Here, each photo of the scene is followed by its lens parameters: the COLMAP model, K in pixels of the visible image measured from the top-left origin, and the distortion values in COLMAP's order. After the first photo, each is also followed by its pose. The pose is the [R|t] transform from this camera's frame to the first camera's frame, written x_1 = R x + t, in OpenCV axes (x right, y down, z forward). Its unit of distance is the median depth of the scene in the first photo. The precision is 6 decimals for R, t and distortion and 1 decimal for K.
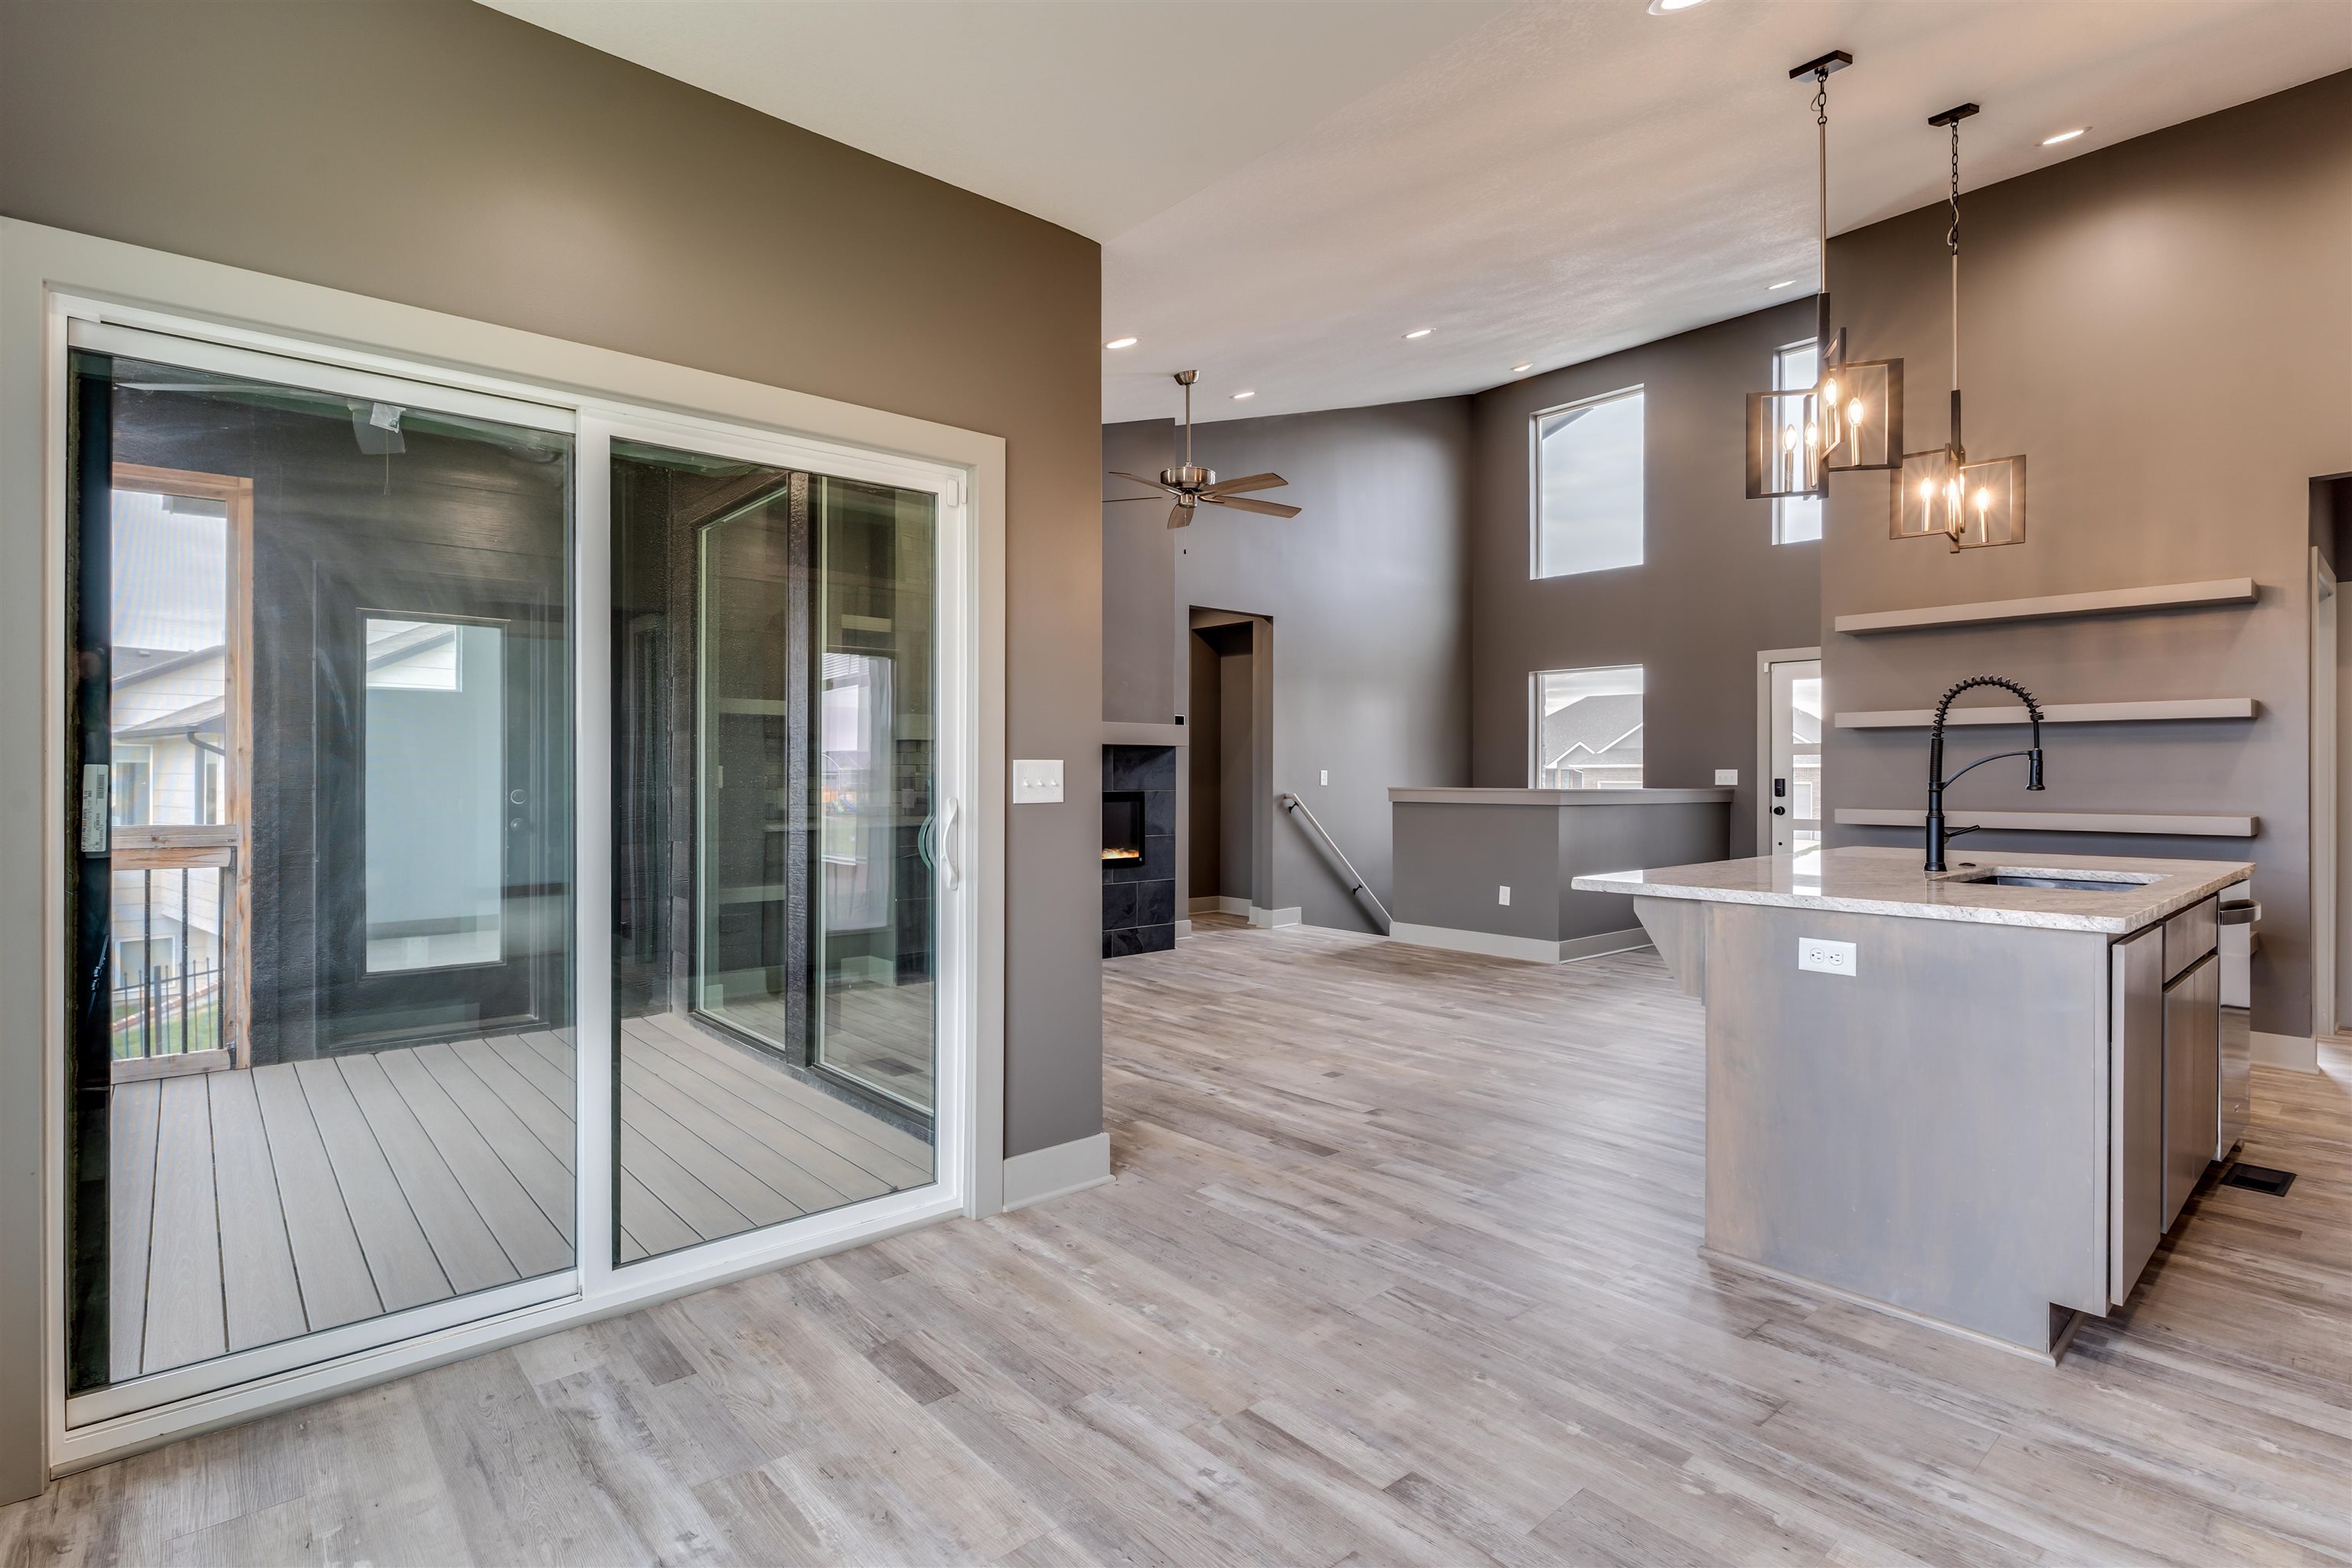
lens RADIAL K [[1130.5, 0, 1155.2], [0, 1130.5, 782.4], [0, 0, 1]] dist [-0.001134, 0.000188]
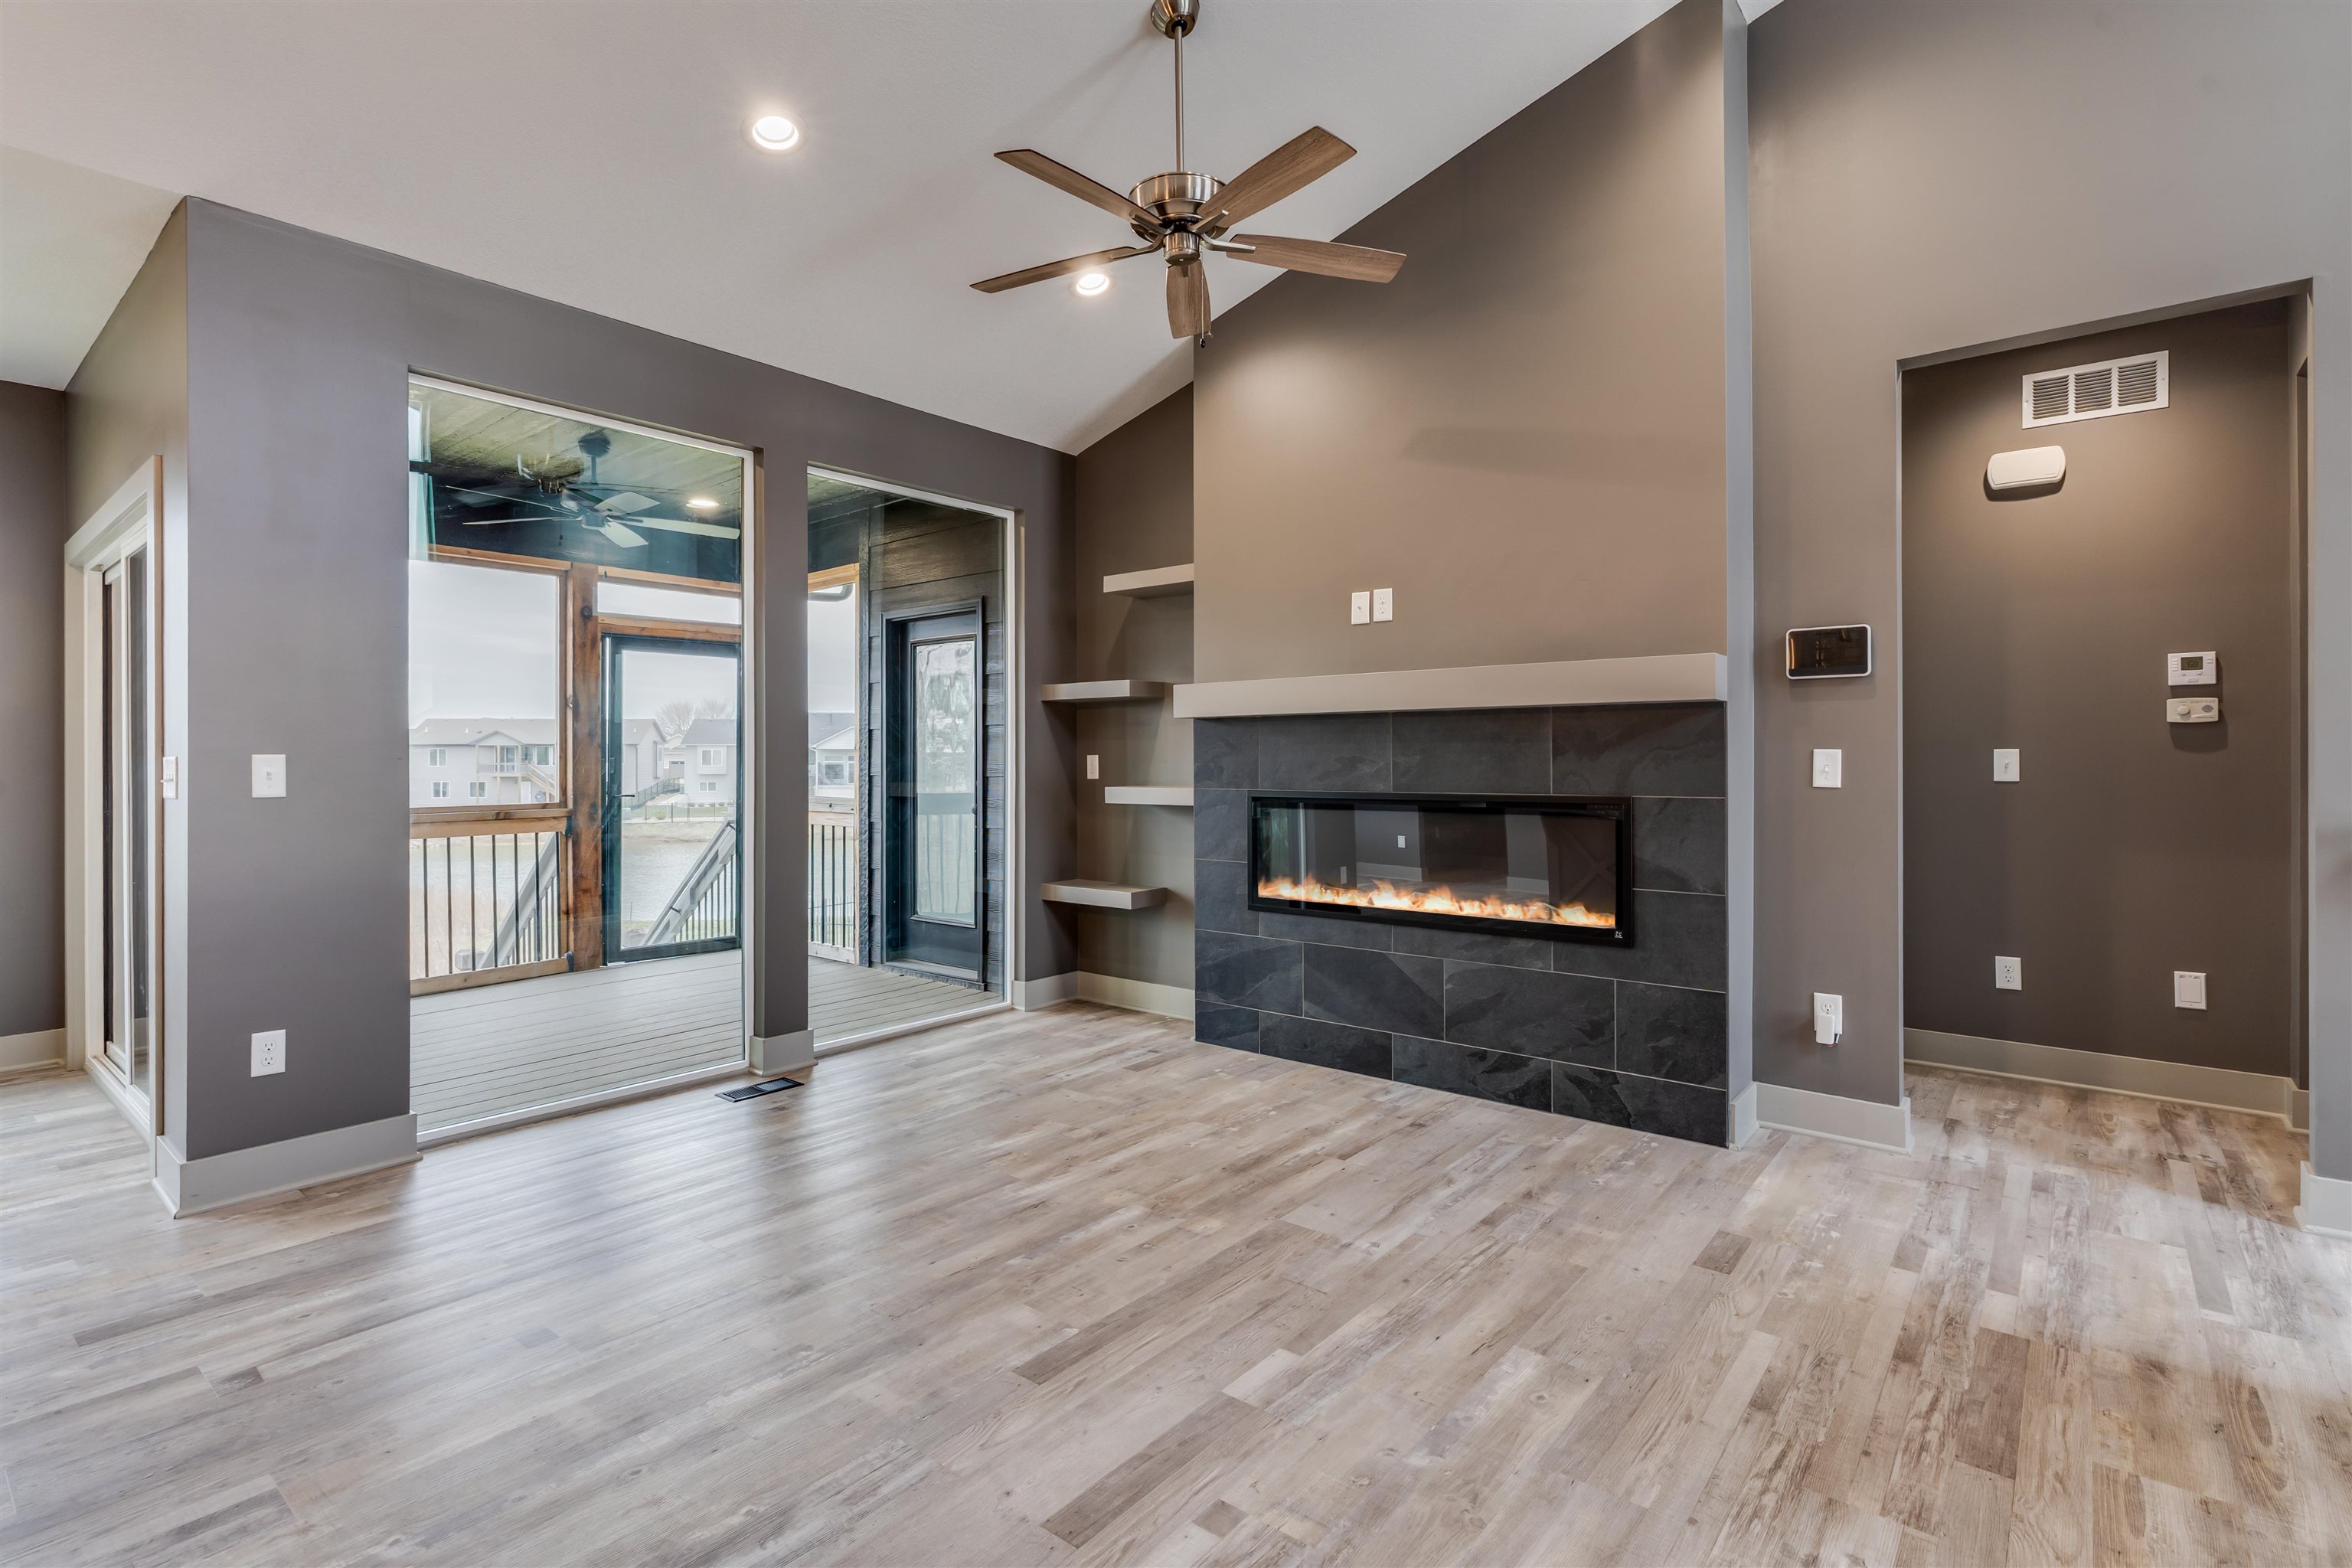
lens RADIAL K [[1114.8, 0, 1171.4], [0, 1114.8, 766.1], [0, 0, 1]] dist [-0.000674, 0.000112]
pose [[0.166684, 0.003030, -0.986006, 0.564700], [-0.002973, 0.999992, 0.002570, -0.008044], [0.986006, 0.002503, 0.166692, 0.947470]]
